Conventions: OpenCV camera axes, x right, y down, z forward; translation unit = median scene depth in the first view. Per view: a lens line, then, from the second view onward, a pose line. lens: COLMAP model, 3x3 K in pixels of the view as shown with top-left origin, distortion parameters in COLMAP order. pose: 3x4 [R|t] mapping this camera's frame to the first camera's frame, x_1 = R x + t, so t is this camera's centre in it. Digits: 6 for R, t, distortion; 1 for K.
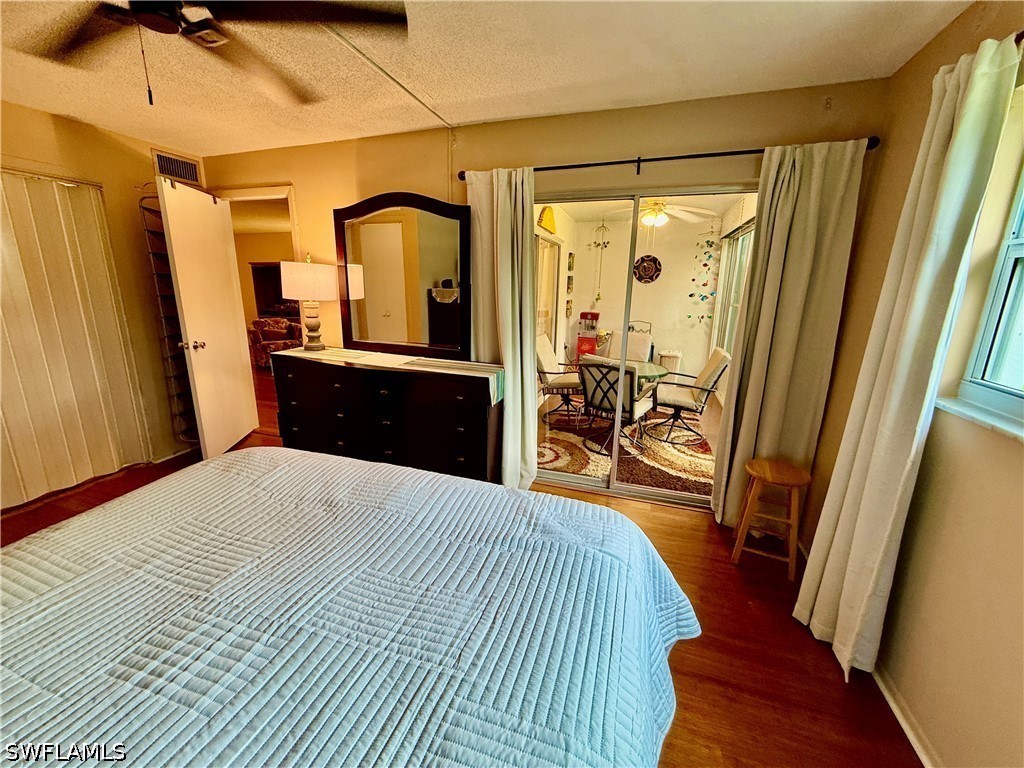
lens RADIAL K [[409.0, 0, 508.9], [0, 409.0, 382.4], [0, 0, 1]] dist [0.007197, -0.000136]
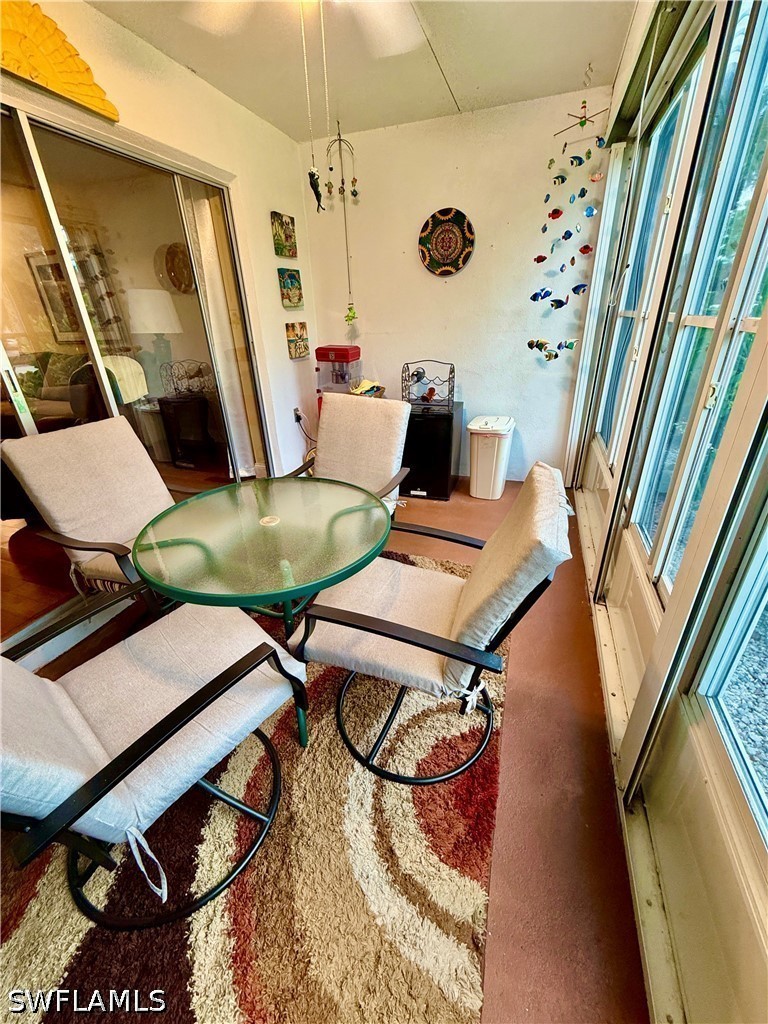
lens RADIAL K [[409.0, 0, 379.9], [0, 409.0, 508.0], [0, 0, 1]] dist [0.007197, -0.000136]
pose [[0.998485, -0.034677, -0.042716, 0.430628], [0.042927, 0.976631, 0.210590, -0.129418], [0.034415, -0.212105, 0.976641, 0.748365]]
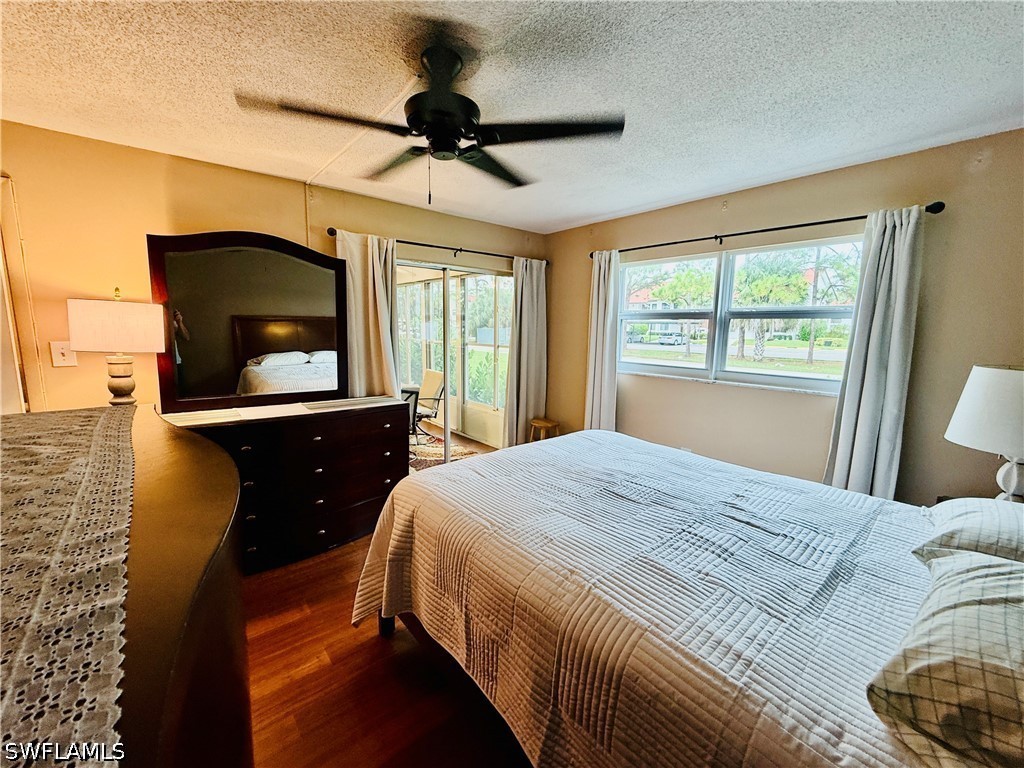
lens RADIAL K [[409.0, 0, 507.1], [0, 409.0, 379.7], [0, 0, 1]] dist [0.007197, -0.000136]
pose [[0.518957, -0.122883, 0.845921, -0.552371], [0.195832, 0.980384, 0.022277, -0.030722], [-0.832066, 0.154098, 0.532842, 0.054419]]
